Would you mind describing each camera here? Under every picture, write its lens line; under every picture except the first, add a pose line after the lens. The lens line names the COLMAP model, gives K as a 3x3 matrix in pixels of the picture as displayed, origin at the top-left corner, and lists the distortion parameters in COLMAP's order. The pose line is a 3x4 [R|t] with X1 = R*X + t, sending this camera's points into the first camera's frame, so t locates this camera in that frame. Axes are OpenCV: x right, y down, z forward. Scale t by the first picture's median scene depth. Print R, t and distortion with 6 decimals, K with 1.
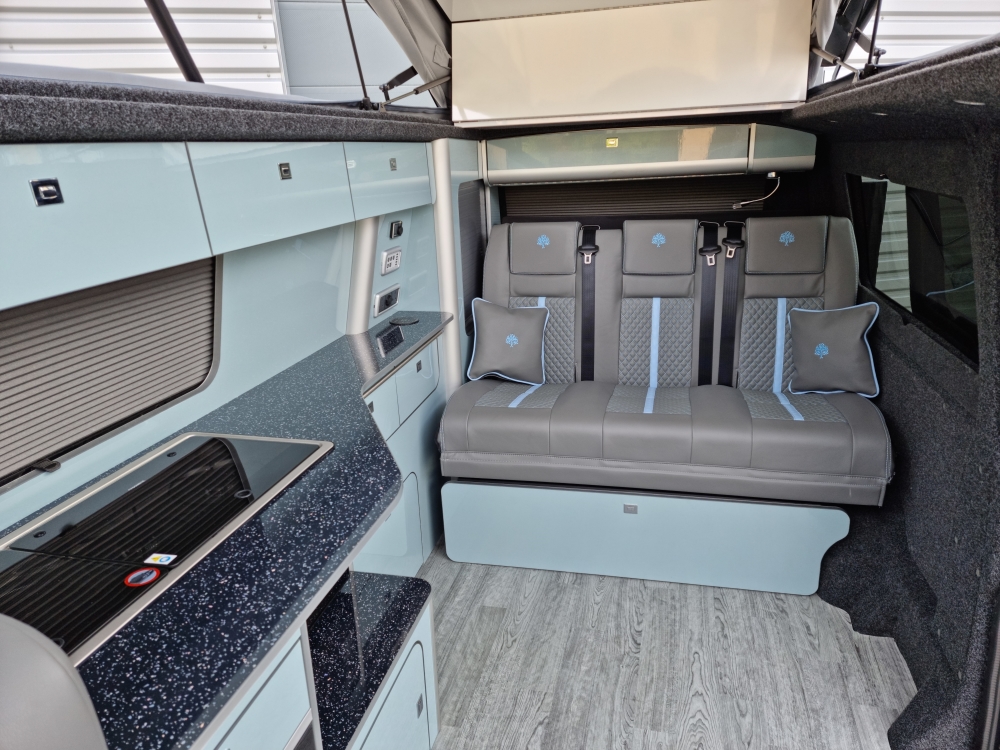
lens RADIAL K [[676.0, 0, 516.1], [0, 676.0, 380.1], [0, 0, 1]] dist [0.085266, -0.079033]
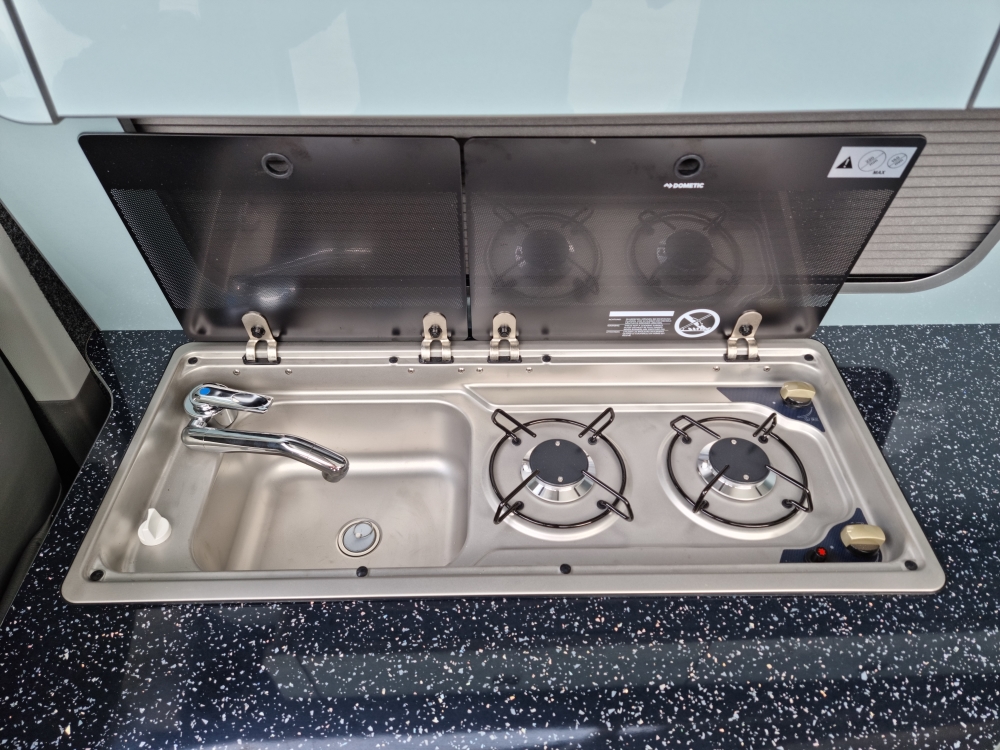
lens RADIAL K [[682.5, 0, 521.1], [0, 682.5, 384.2], [0, 0, 1]] dist [0.075102, -0.073524]
pose [[0.250710, 0.705349, -0.663044, -0.089307], [-0.334169, 0.705875, 0.624557, -0.133469], [0.908557, 0.064986, 0.412676, 0.381659]]
